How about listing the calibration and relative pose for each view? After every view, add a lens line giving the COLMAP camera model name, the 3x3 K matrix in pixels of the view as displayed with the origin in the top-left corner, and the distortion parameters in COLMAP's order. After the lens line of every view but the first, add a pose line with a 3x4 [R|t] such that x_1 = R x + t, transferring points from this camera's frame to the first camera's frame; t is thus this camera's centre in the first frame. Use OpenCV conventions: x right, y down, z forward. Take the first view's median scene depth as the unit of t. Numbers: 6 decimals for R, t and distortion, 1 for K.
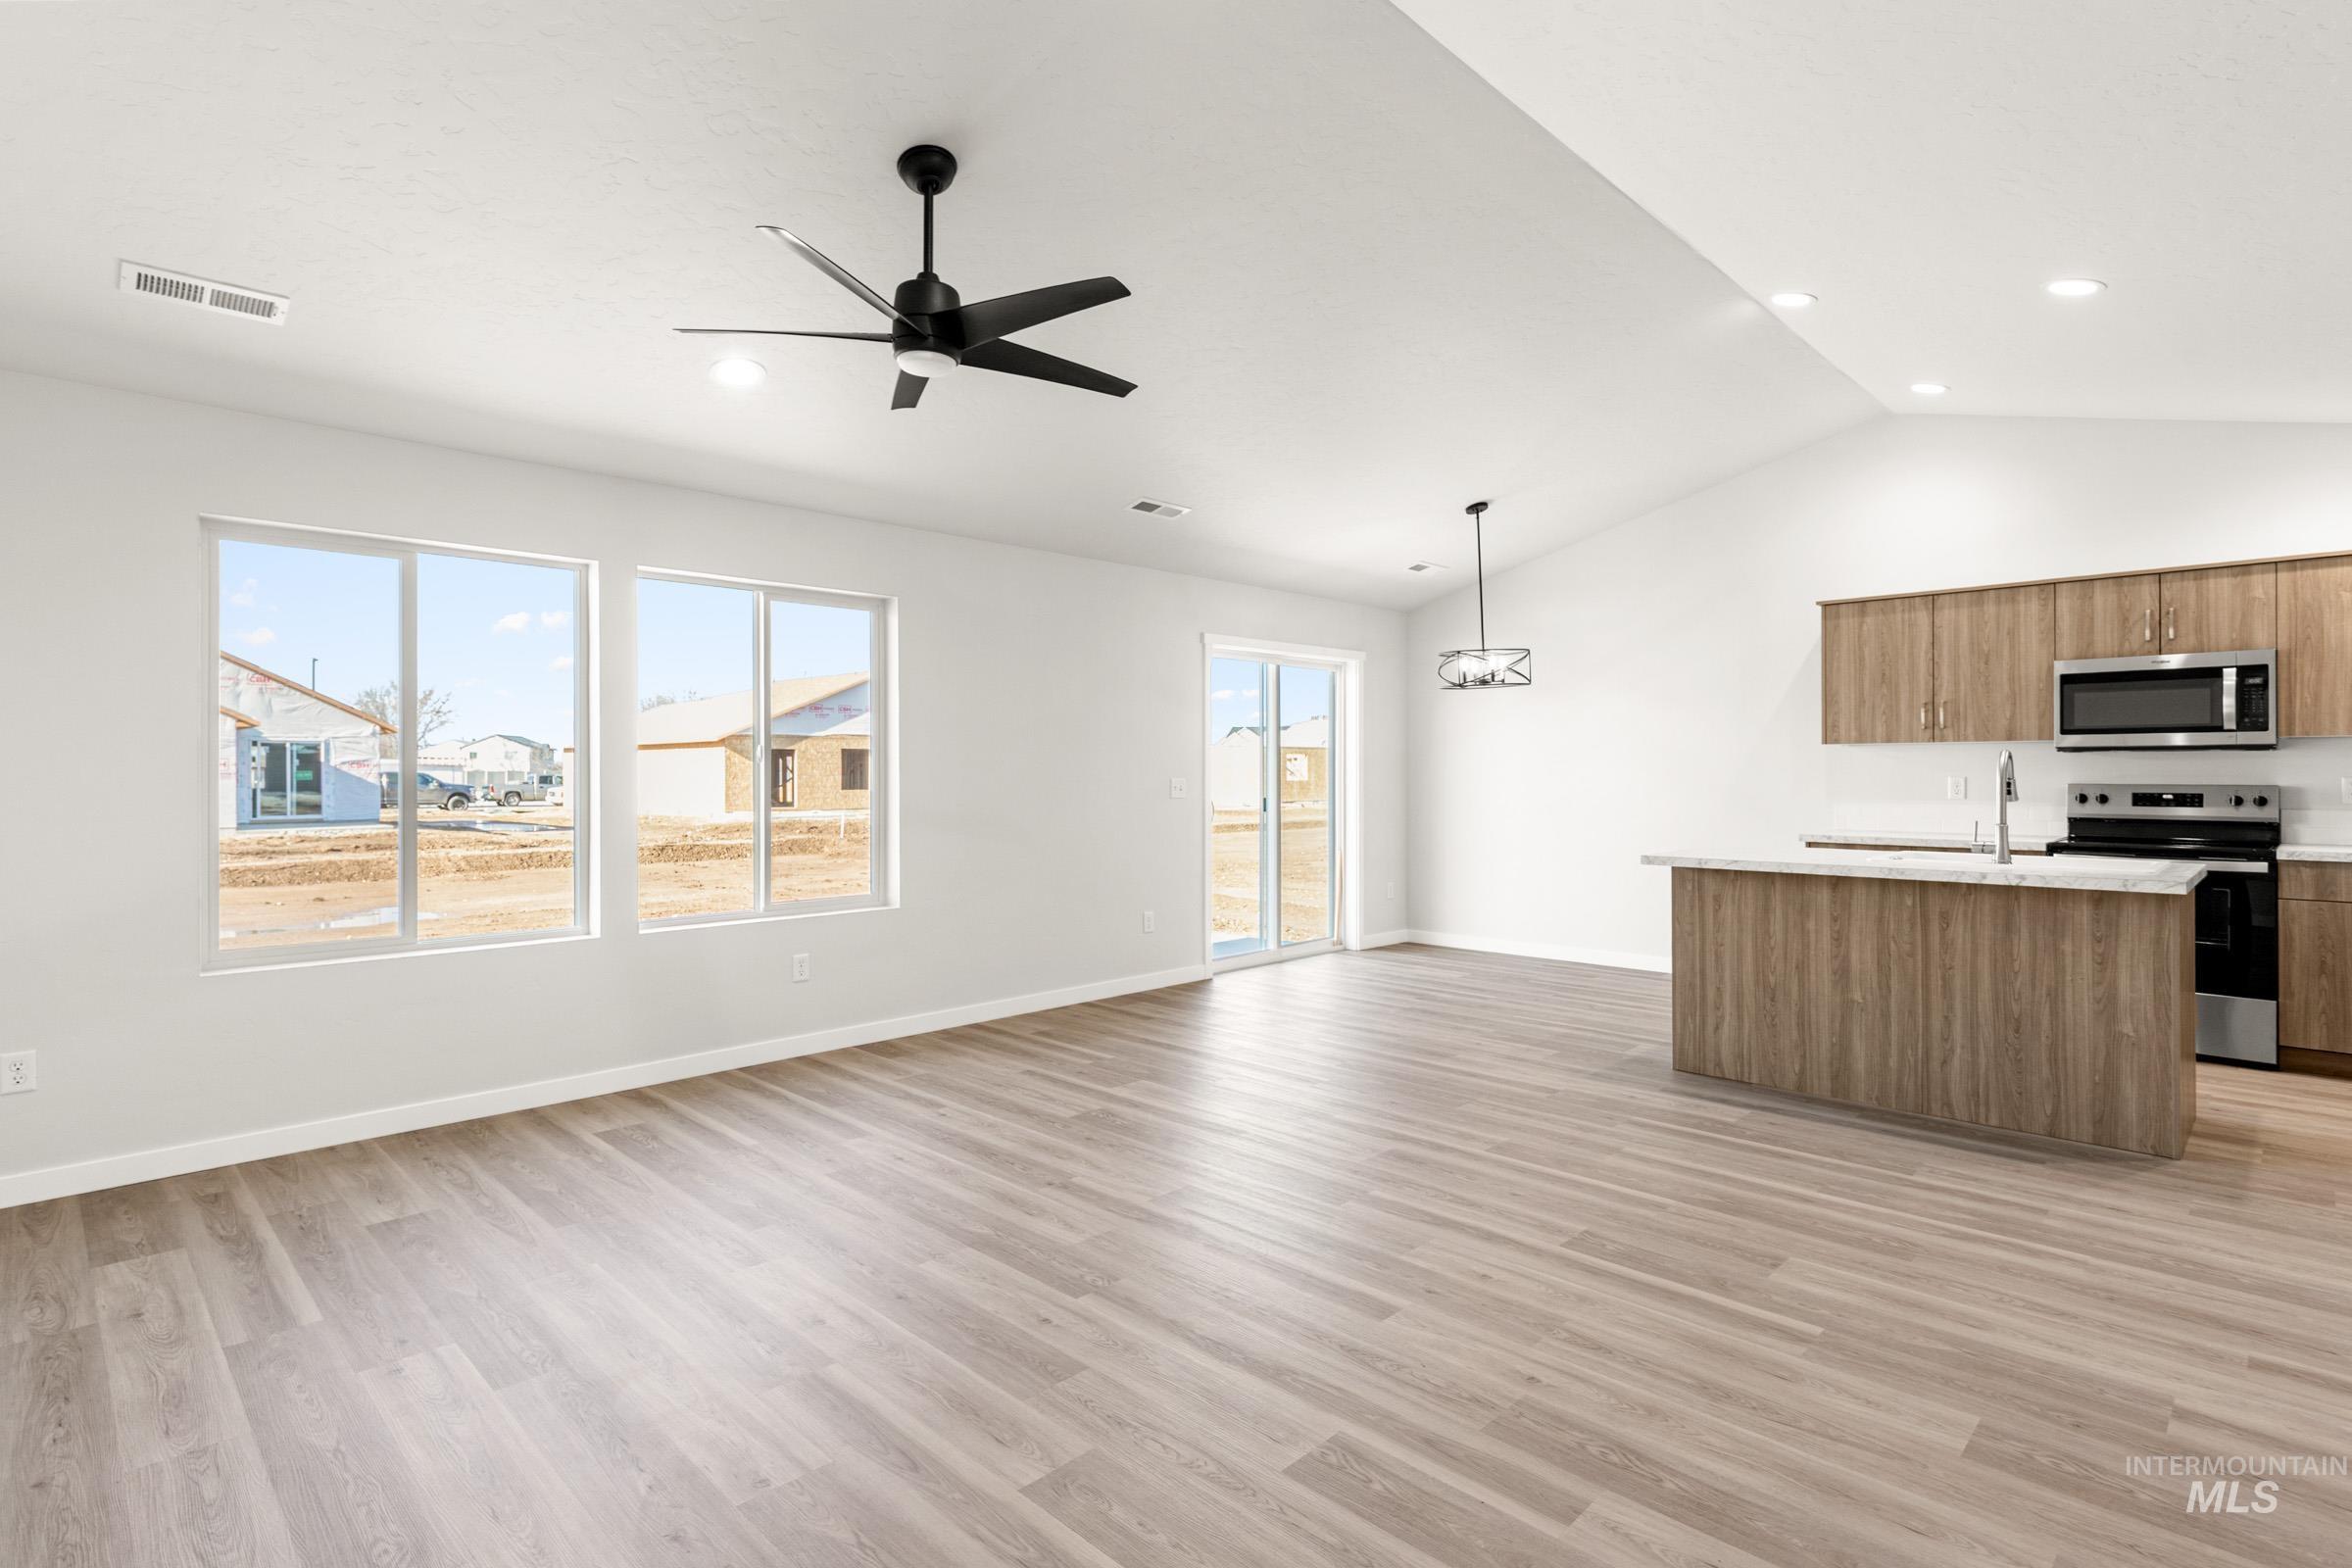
lens RADIAL K [[1146.4, 0, 1148.4], [0, 1146.4, 768.0], [0, 0, 1]] dist [0.004448, 0.000095]
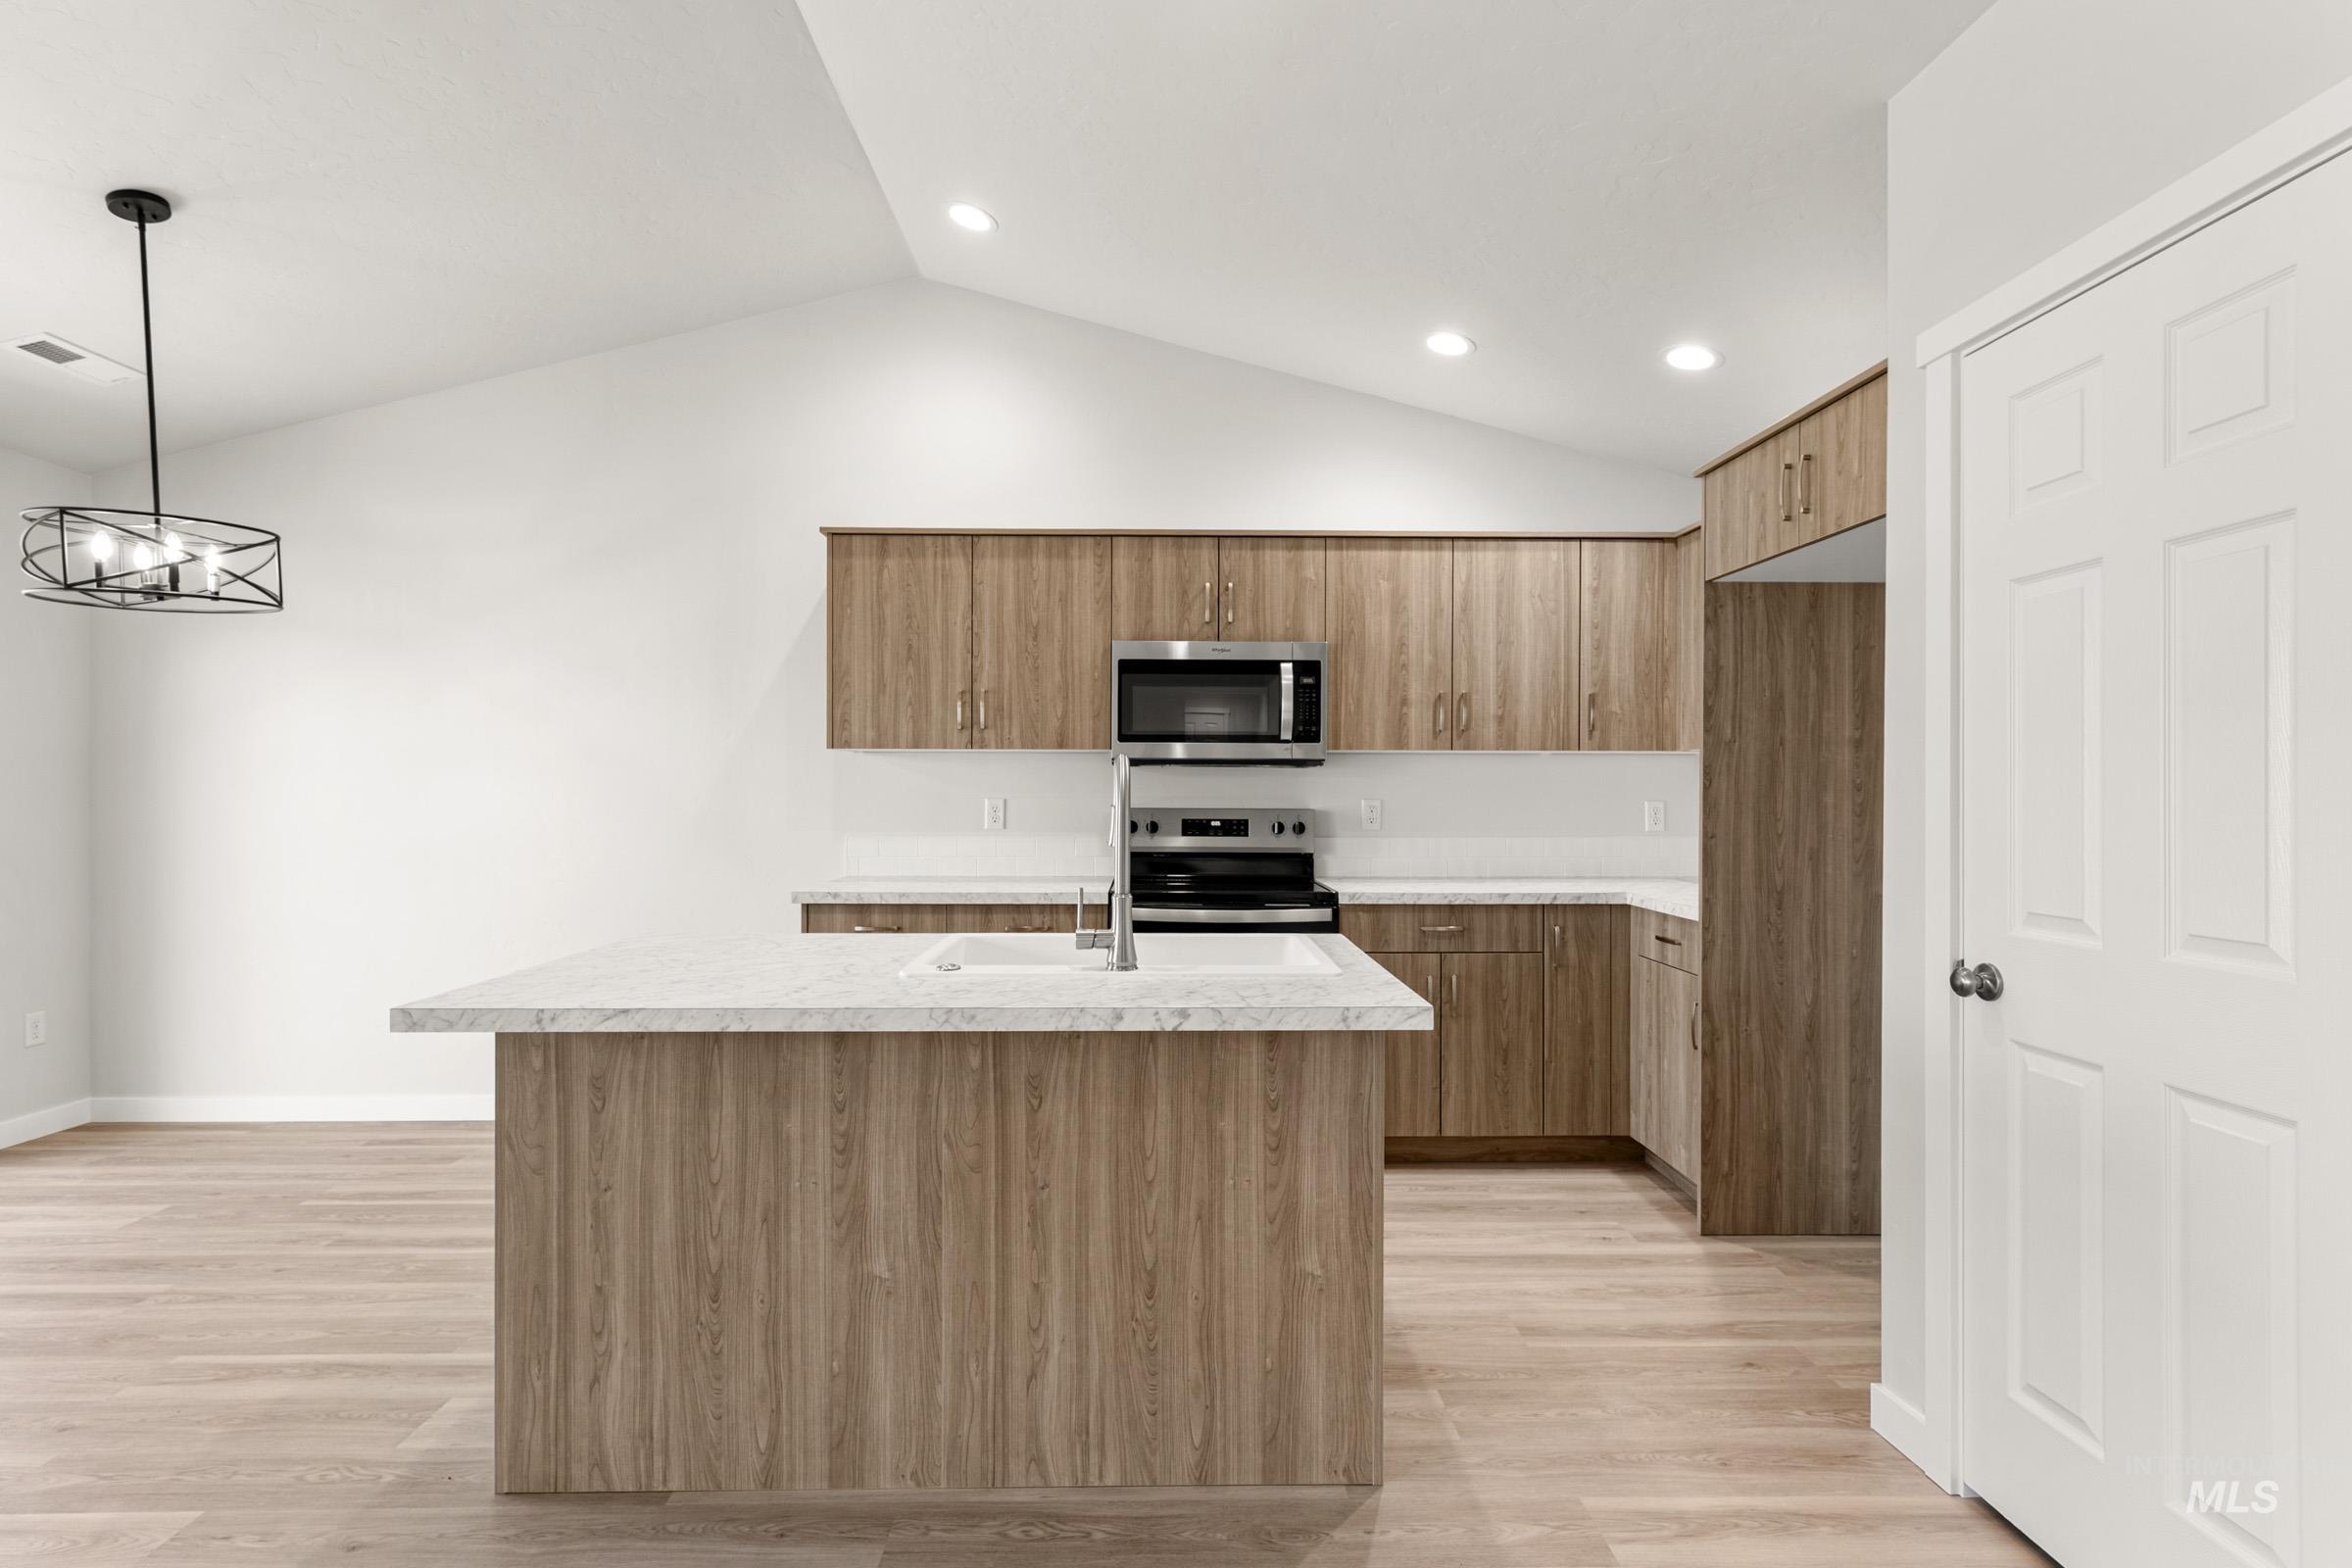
lens RADIAL K [[1146.4, 0, 1175.7], [0, 1146.4, 789.0], [0, 0, 1]] dist [0.004448, 0.000095]
pose [[0.684029, 0.003569, 0.729446, 0.301086], [-0.006081, 0.999981, 0.000810, 0.000326], [-0.729429, -0.004989, 0.684038, 0.499368]]
